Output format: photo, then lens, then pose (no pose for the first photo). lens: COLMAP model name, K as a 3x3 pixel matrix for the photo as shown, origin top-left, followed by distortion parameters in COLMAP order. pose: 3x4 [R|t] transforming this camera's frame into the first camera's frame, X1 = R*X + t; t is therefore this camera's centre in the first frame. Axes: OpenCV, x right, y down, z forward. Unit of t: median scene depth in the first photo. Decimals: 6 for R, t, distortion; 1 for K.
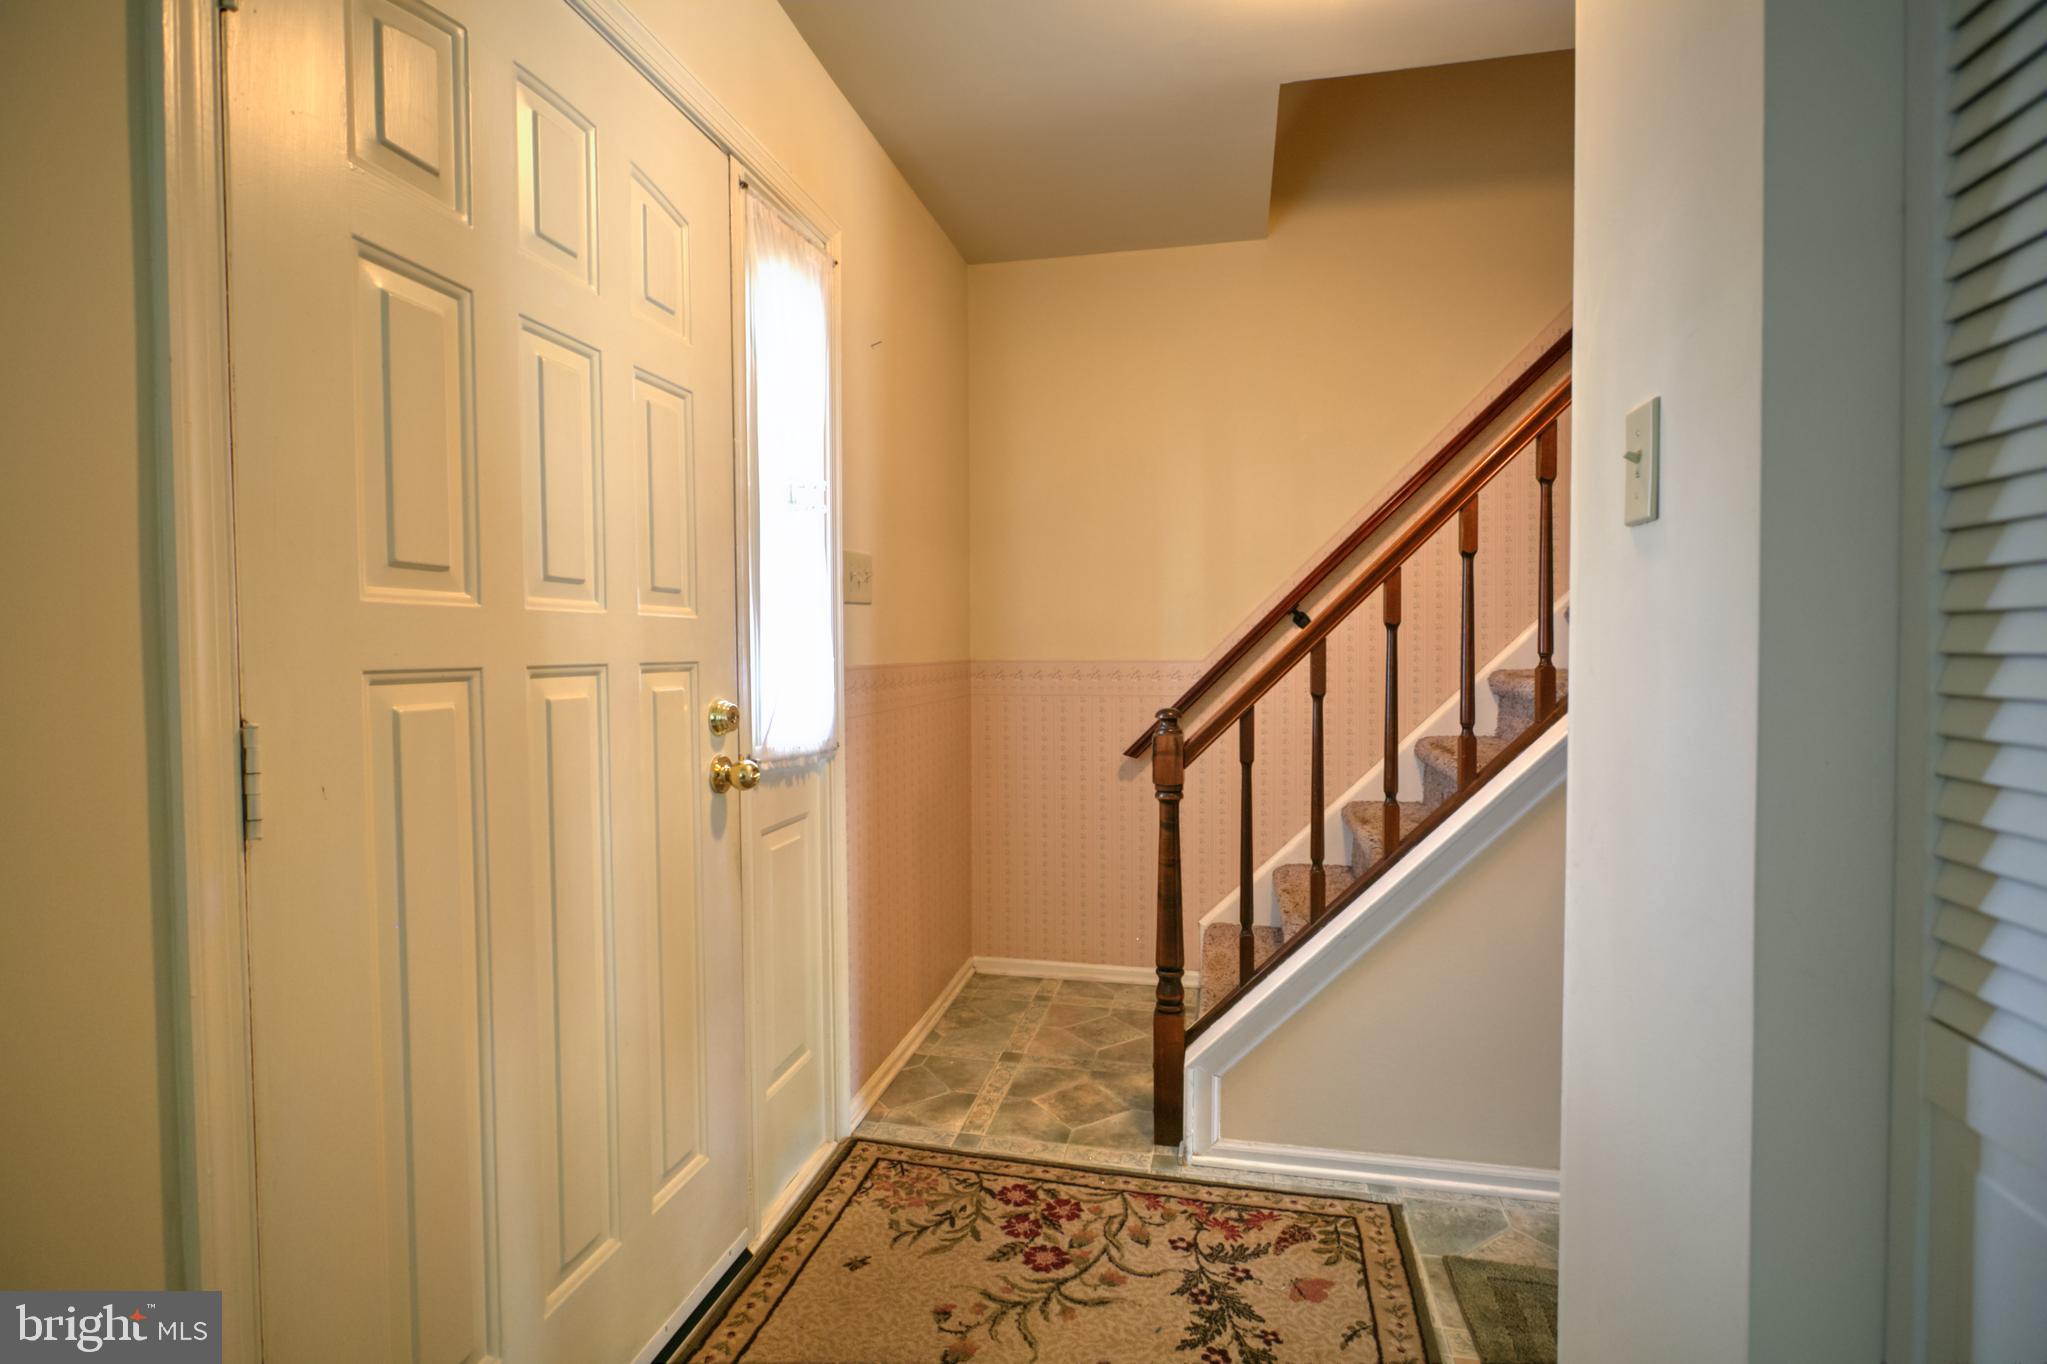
lens RADIAL K [[966.0, 0, 1025.0], [0, 966.0, 676.7], [0, 0, 1]] dist [-0.006133, 0.000926]
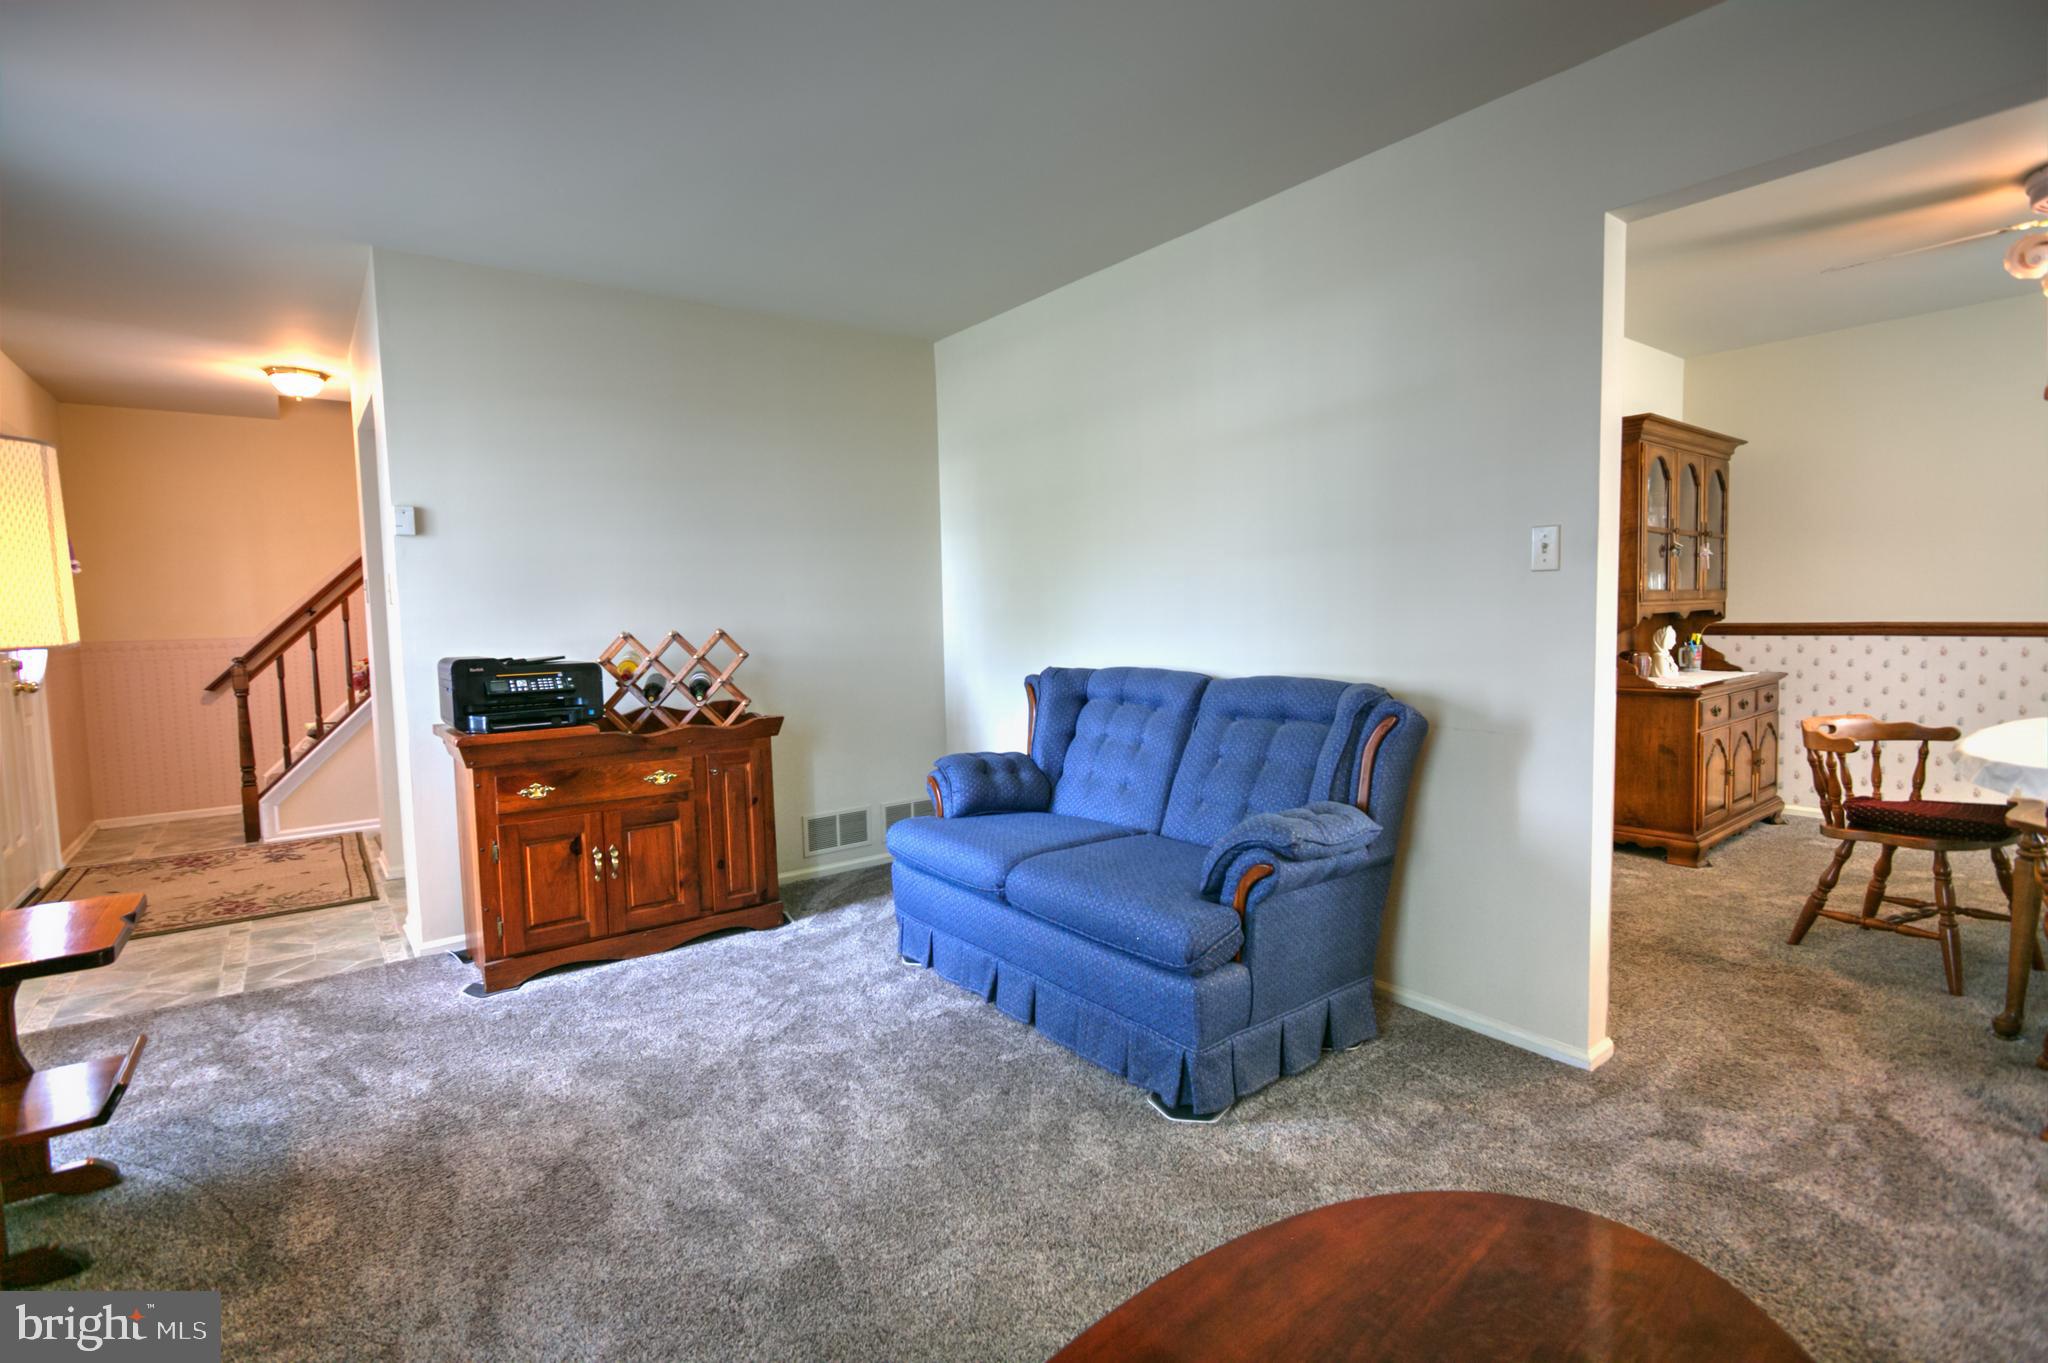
lens RADIAL K [[966.5, 0, 1027.5], [0, 966.5, 673.8], [0, 0, 1]] dist [-0.006133, 0.000926]
pose [[0.649206, -0.060341, 0.758215, -0.377624], [0.042672, 0.998168, 0.042900, 0.053392], [-0.759414, 0.004504, 0.650592, -1.943486]]
